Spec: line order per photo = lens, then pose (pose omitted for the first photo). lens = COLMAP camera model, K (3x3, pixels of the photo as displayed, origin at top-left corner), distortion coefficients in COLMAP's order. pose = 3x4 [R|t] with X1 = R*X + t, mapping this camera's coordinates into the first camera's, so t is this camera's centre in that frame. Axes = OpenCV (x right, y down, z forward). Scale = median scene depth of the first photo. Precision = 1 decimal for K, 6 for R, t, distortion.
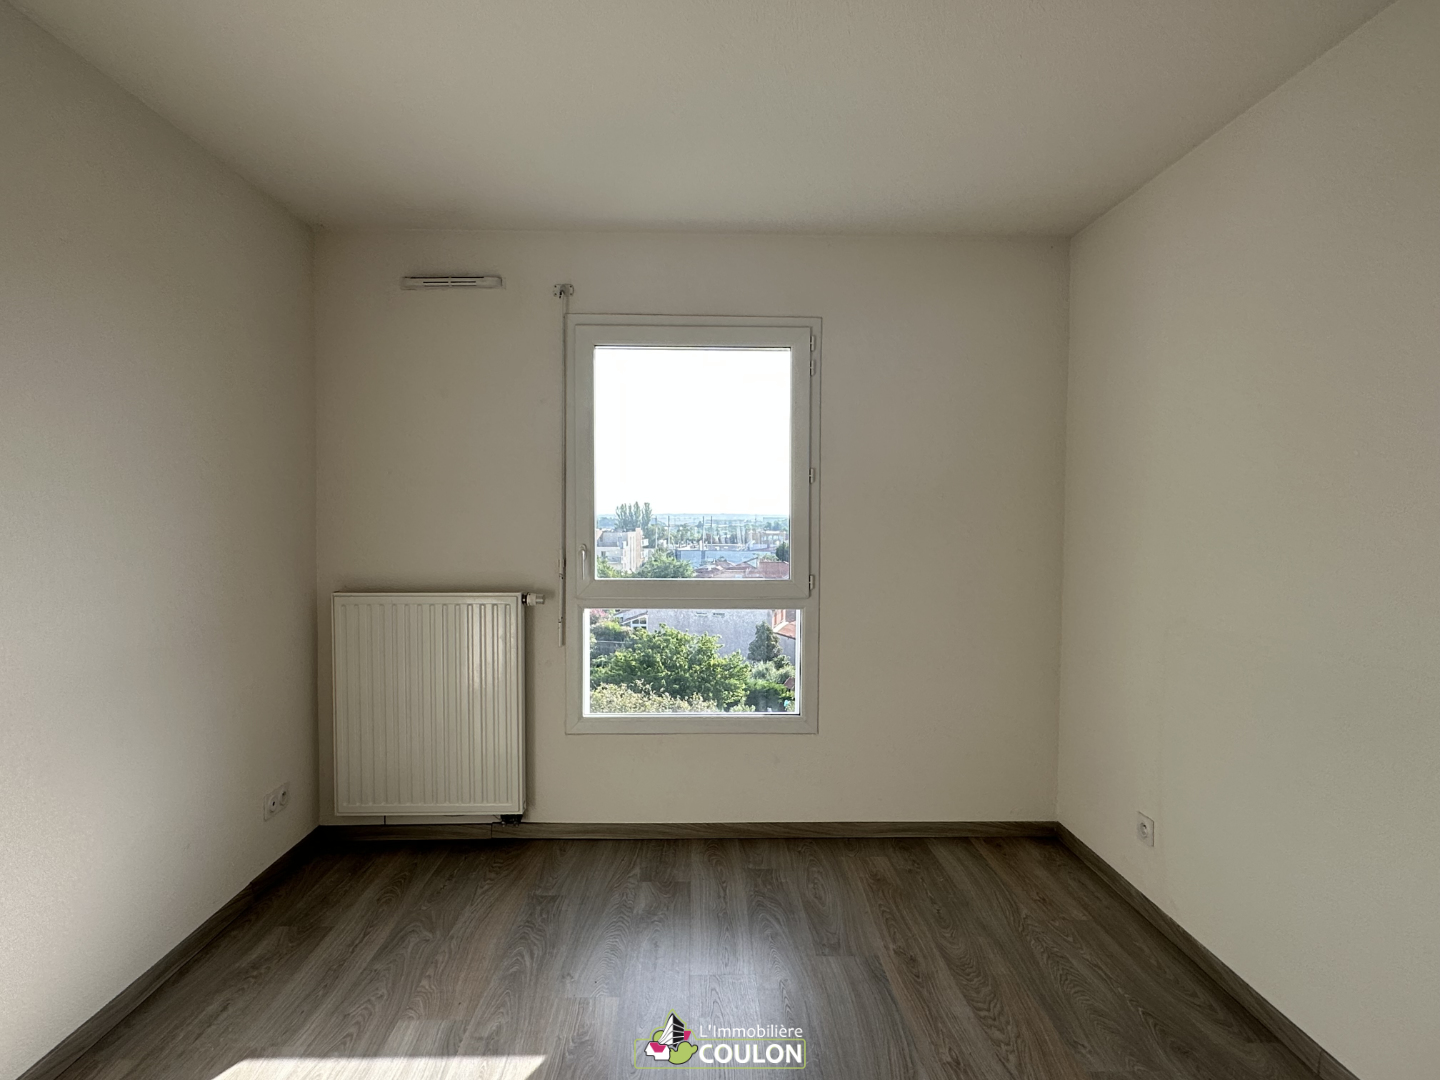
lens RADIAL K [[767.2, 0, 720.0], [0, 767.2, 540.0], [0, 0, 1]] dist [0.001106, 0.000832]
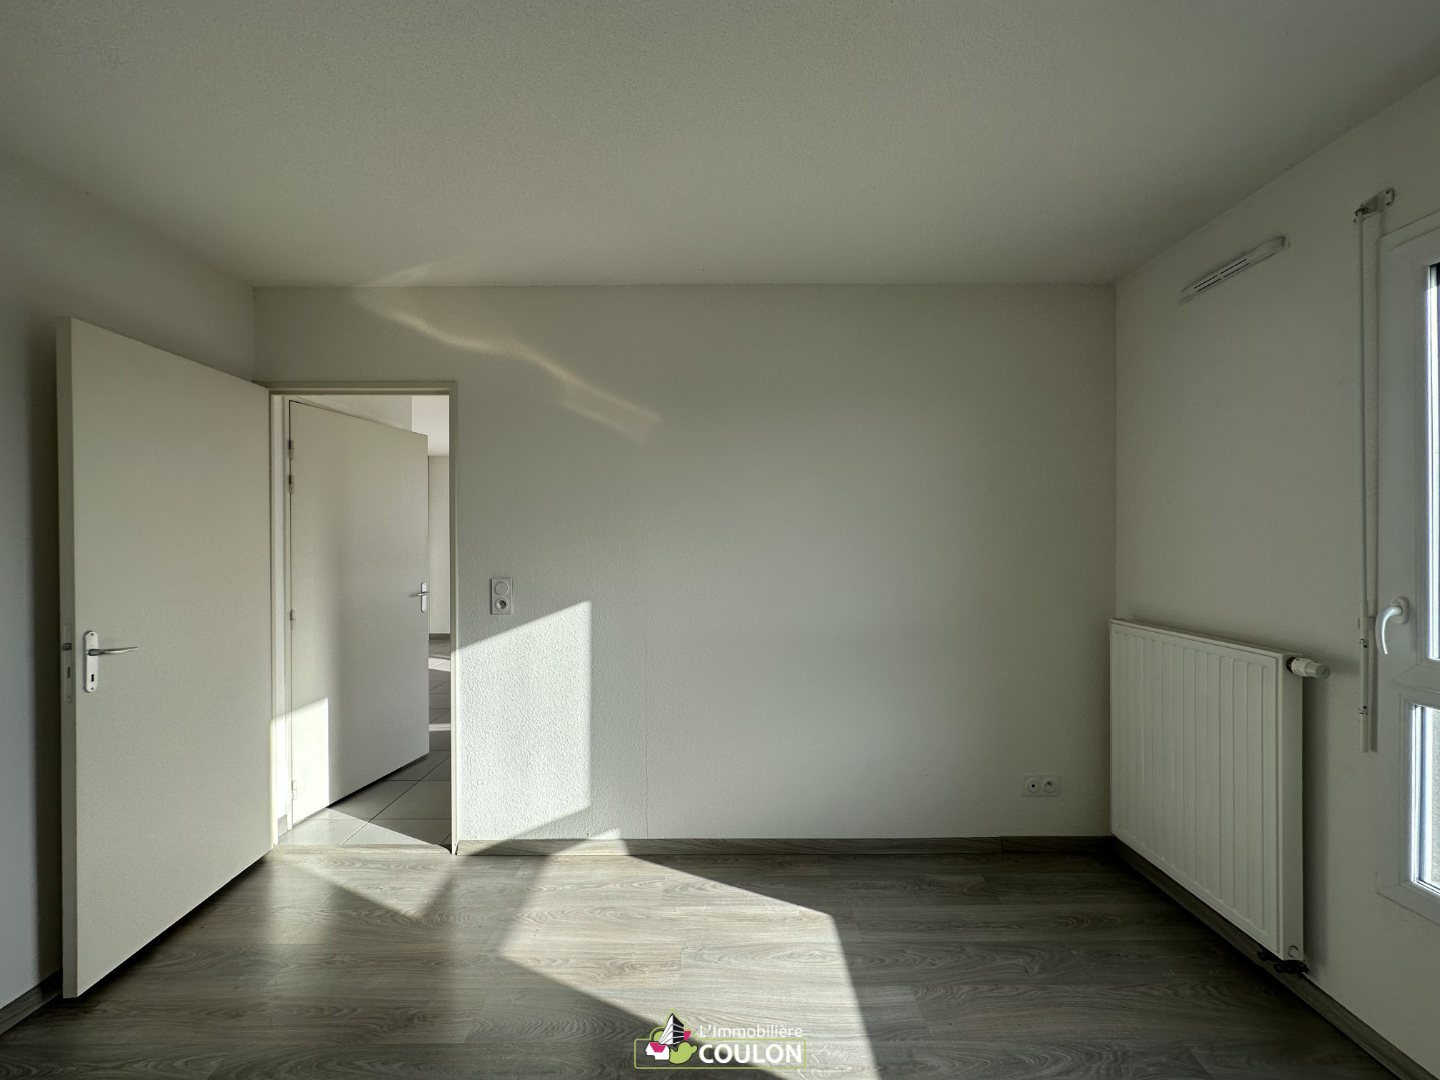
lens RADIAL K [[574.0, 0, 719.2], [0, 574.0, 540.4], [0, 0, 1]] dist [-0.001925, 0.000104]
pose [[-0.019154, 0.001346, -0.999816, 0.365436], [-0.033961, 0.999421, 0.001996, -0.028244], [0.999240, 0.033993, -0.019098, 0.579517]]
